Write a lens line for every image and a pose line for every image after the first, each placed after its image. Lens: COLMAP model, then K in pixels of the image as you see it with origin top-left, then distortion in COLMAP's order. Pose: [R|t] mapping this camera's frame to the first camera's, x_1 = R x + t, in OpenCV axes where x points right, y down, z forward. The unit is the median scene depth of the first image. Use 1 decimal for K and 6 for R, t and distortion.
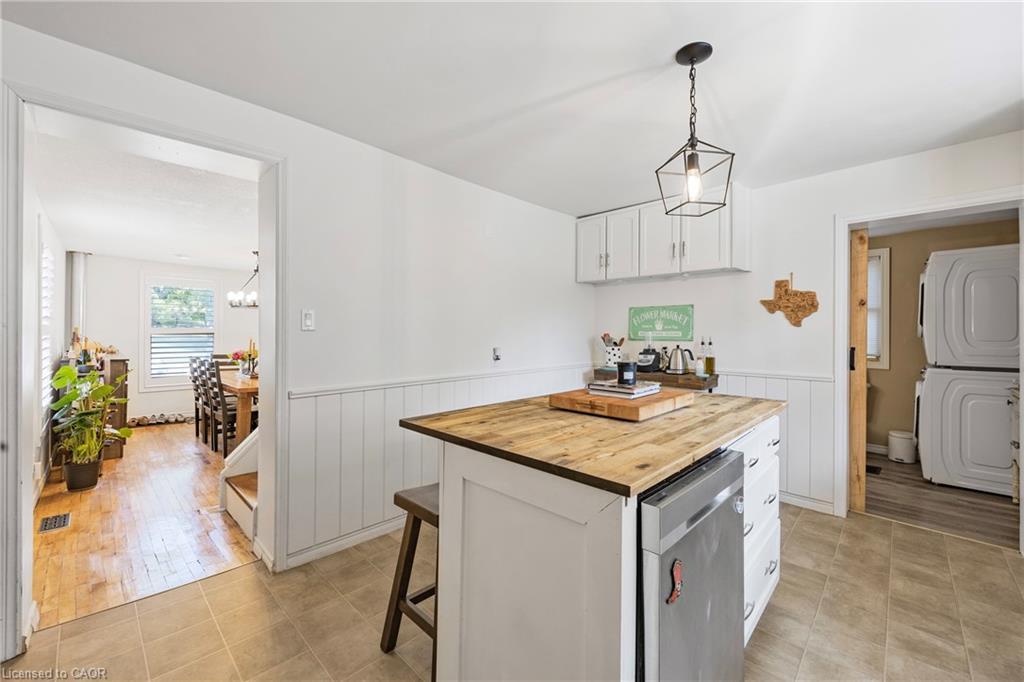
lens RADIAL K [[418.1, 0, 509.4], [0, 418.1, 338.1], [0, 0, 1]] dist [-0.000192, -0.000302]
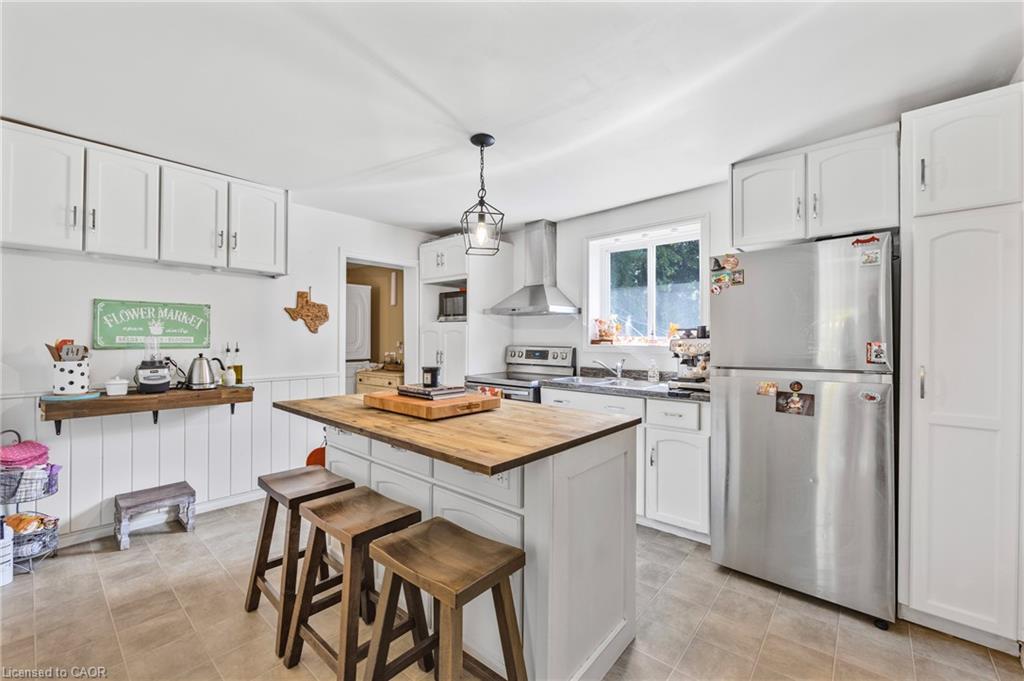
lens RADIAL K [[418.1, 0, 506.4], [0, 418.1, 331.8], [0, 0, 1]] dist [-0.000192, -0.000302]
pose [[-0.049565, 0.015555, 0.998650, -0.440551], [0.008164, 0.999852, -0.015168, -0.008400], [-0.998738, 0.007401, -0.049685, 0.458861]]
